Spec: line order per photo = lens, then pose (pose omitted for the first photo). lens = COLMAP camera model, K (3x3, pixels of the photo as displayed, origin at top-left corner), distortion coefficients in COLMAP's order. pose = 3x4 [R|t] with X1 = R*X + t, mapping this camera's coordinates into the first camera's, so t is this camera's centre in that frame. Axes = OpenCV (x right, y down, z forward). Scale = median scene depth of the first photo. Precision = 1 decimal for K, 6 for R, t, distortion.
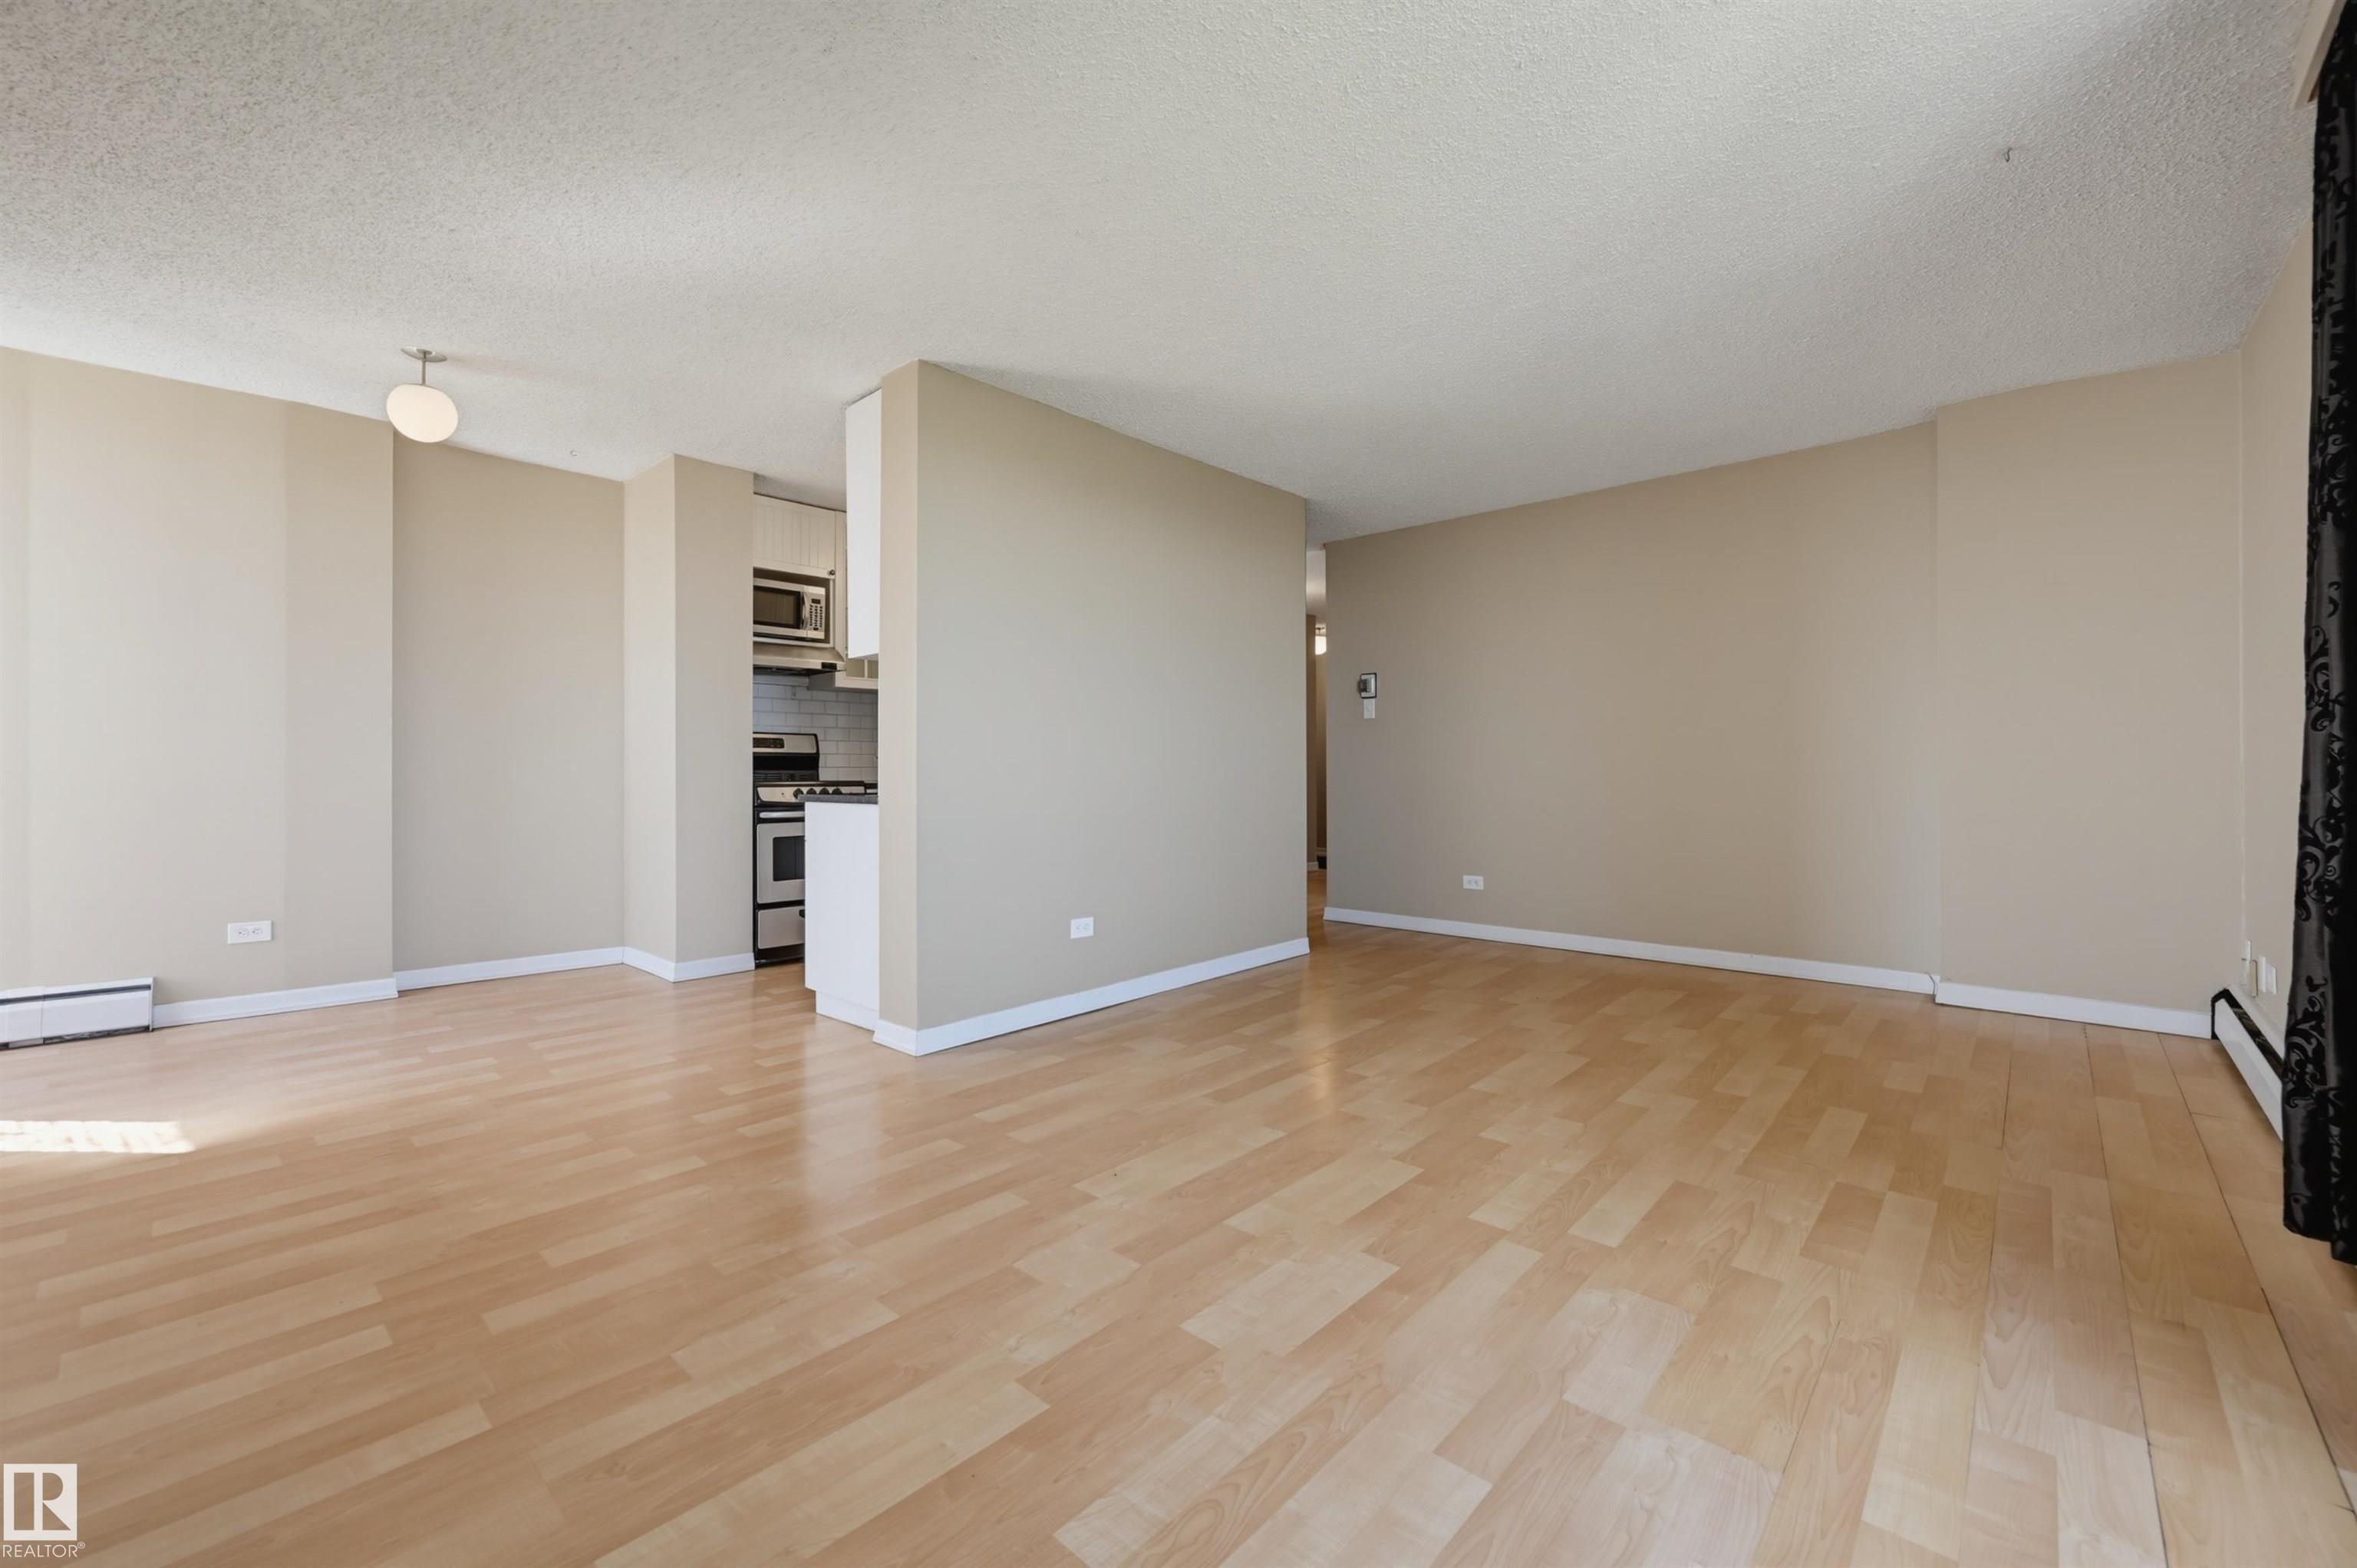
lens RADIAL K [[949.2, 0, 1175.6], [0, 949.2, 761.6], [0, 0, 1]] dist [-0.000044, -0.000211]
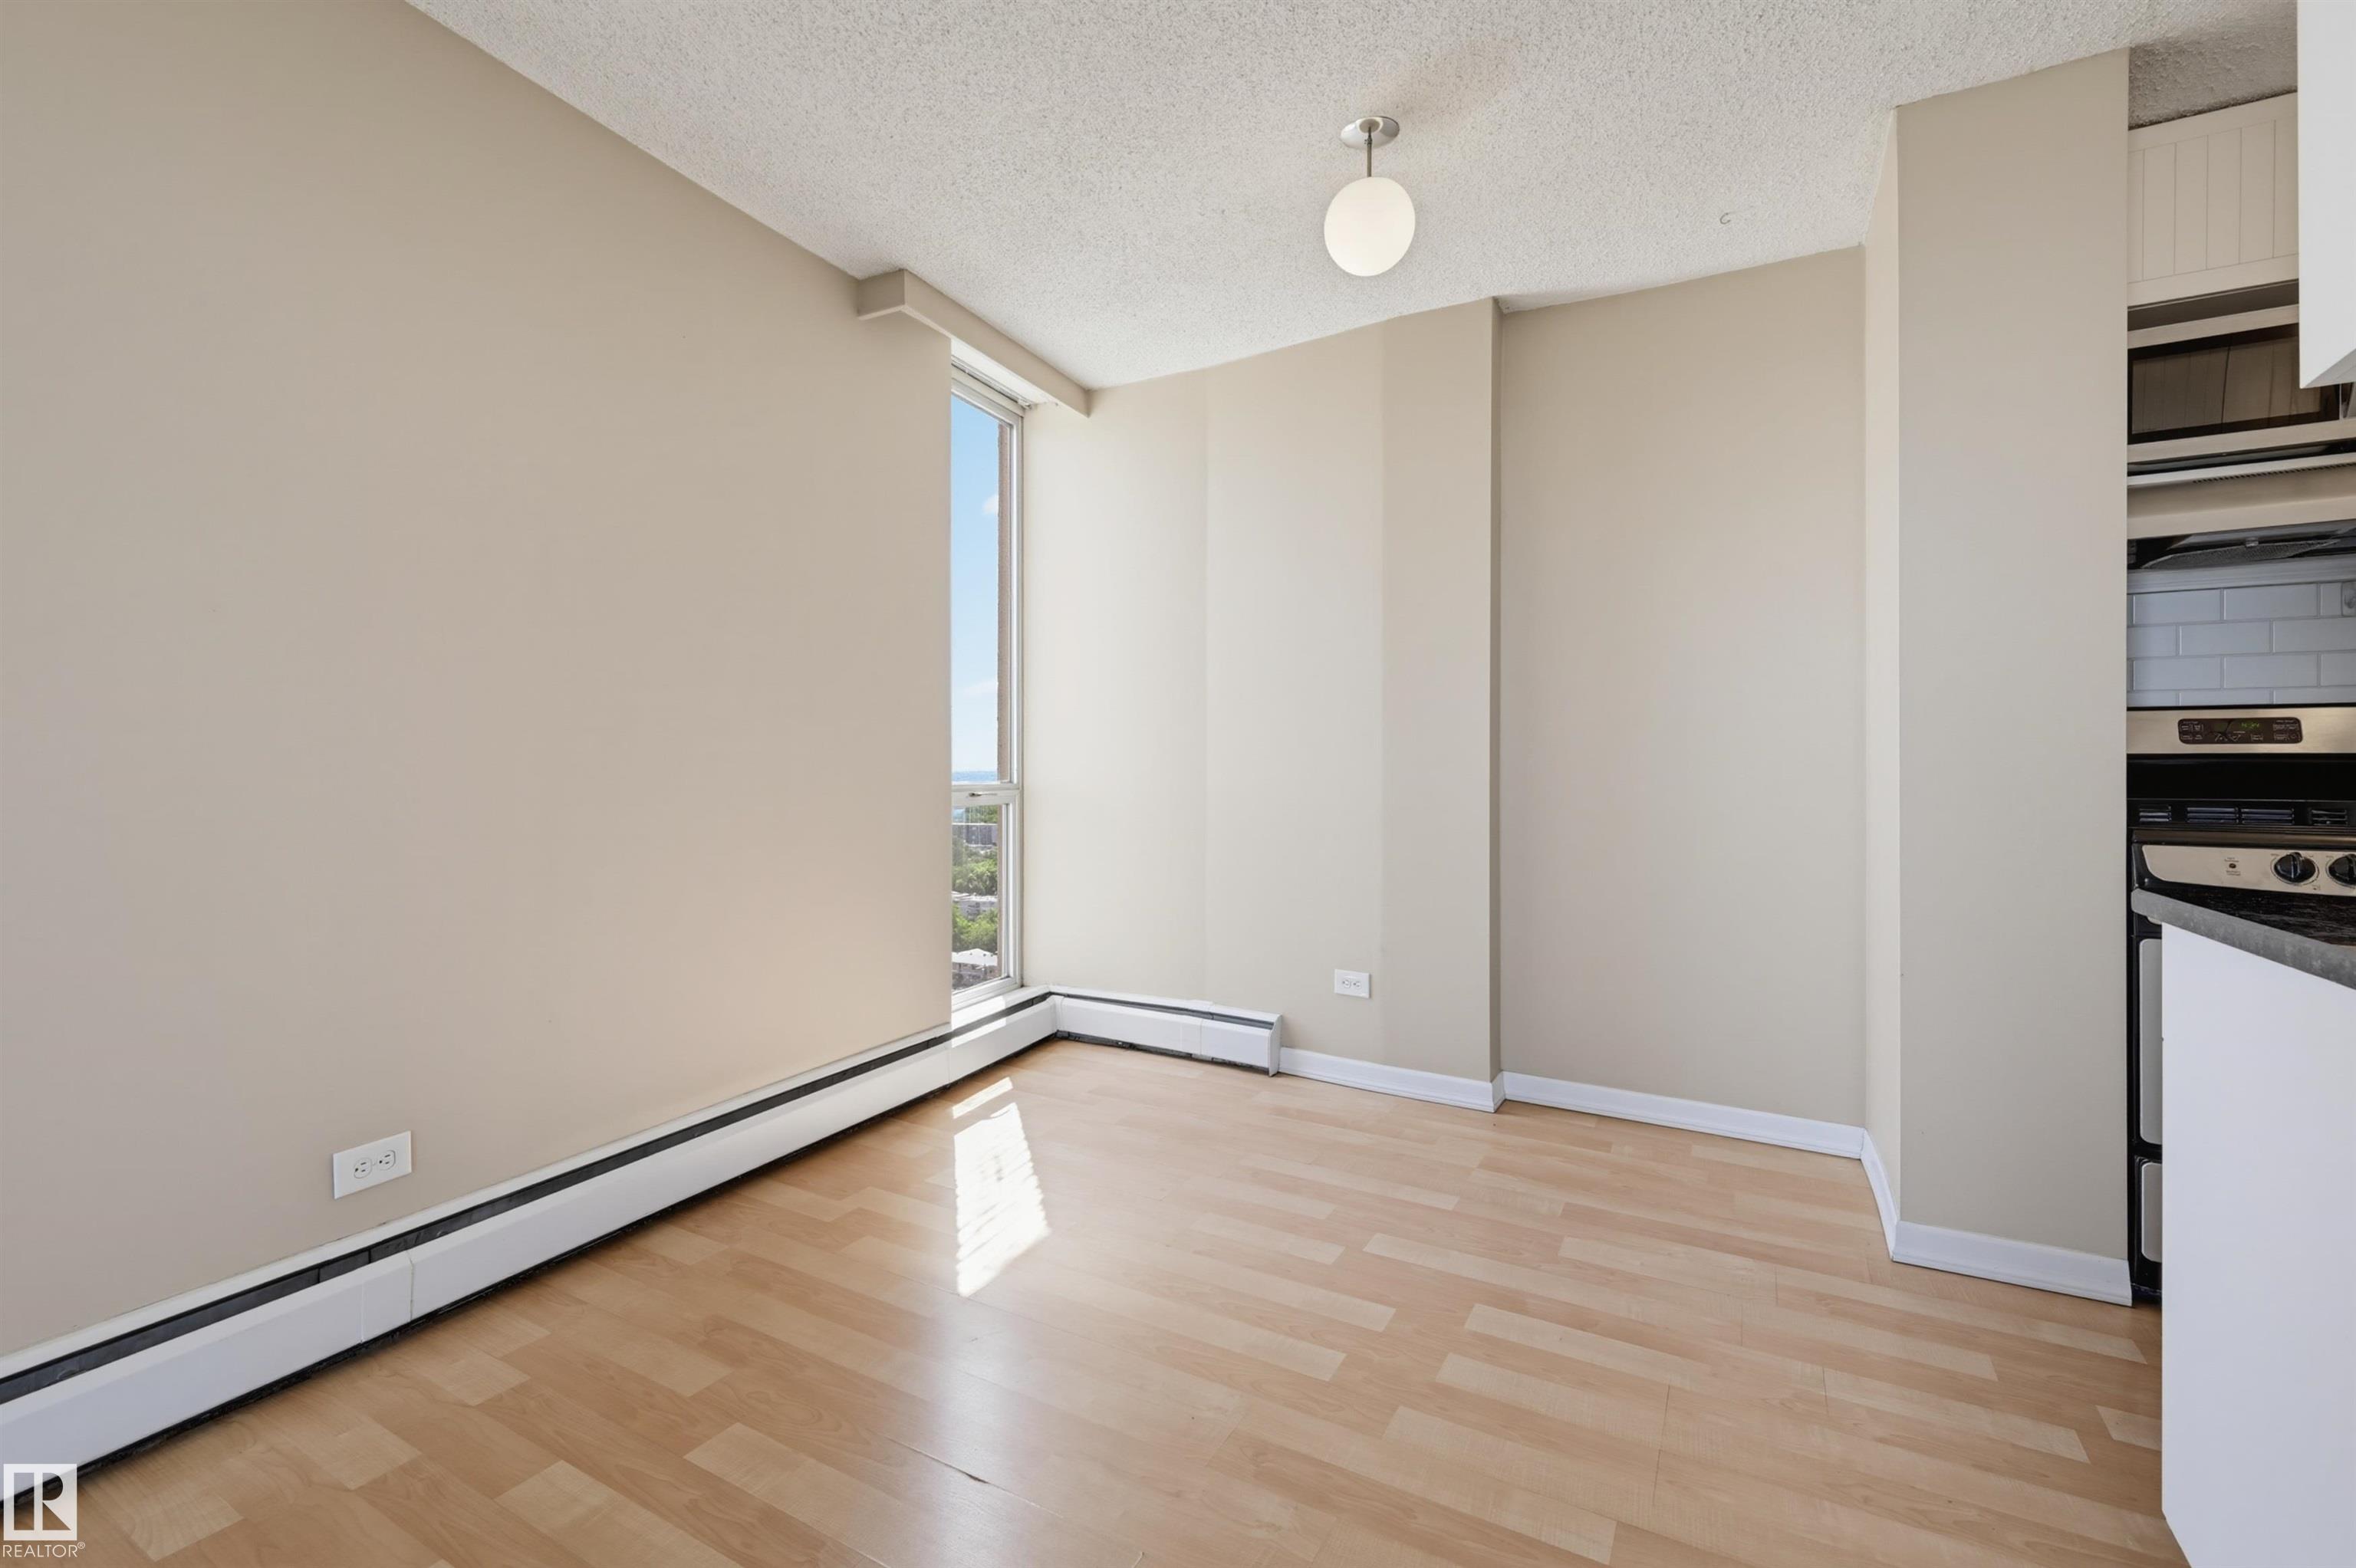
lens RADIAL K [[1034.6, 0, 1157.4], [0, 1034.6, 772.9], [0, 0, 1]] dist [0.000389, 0.000165]
pose [[0.218118, 0.004939, -0.975910, -0.142126], [0.001534, 0.999984, 0.005404, -0.009382], [0.975921, -0.002676, 0.218107, 0.681935]]
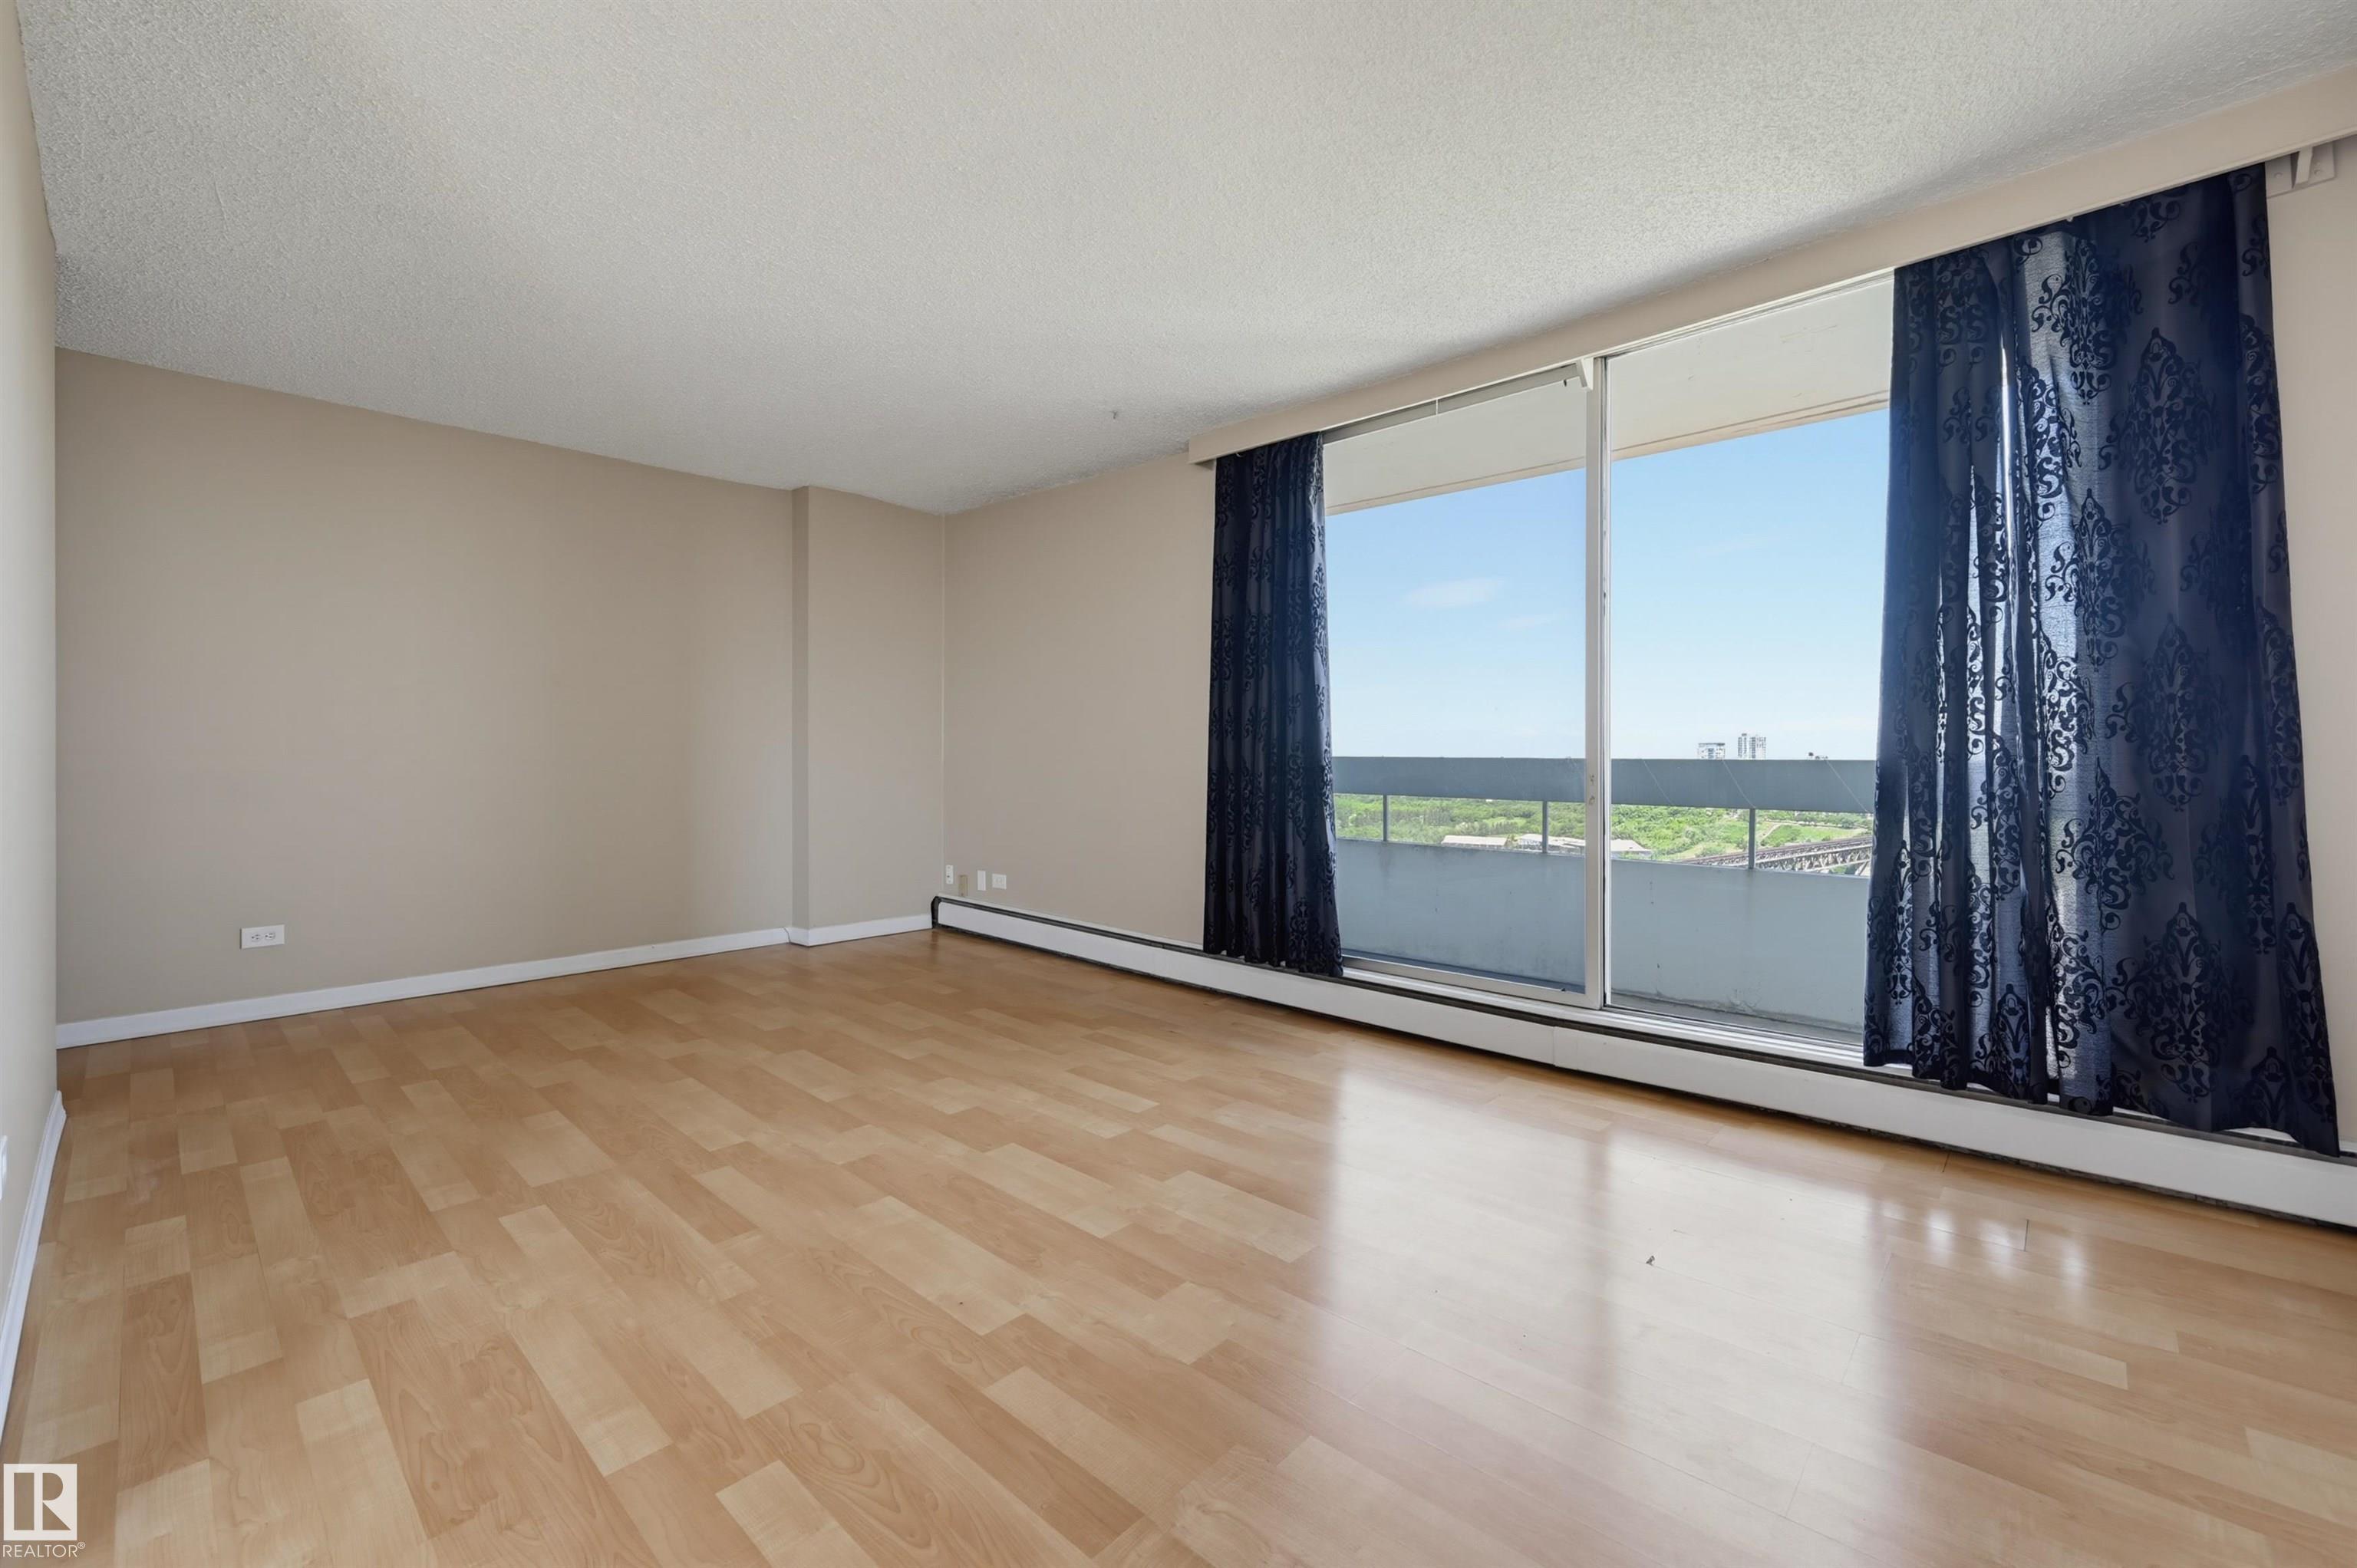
lens RADIAL K [[978.0, 0, 1164.4], [0, 978.0, 760.5], [0, 0, 1]] dist [-0.000509, -0.000435]
pose [[0.015511, -0.003056, 0.999875, -0.563641], [-0.005261, 0.999981, 0.003138, -0.003068], [-0.999866, -0.005309, 0.015494, 0.551127]]
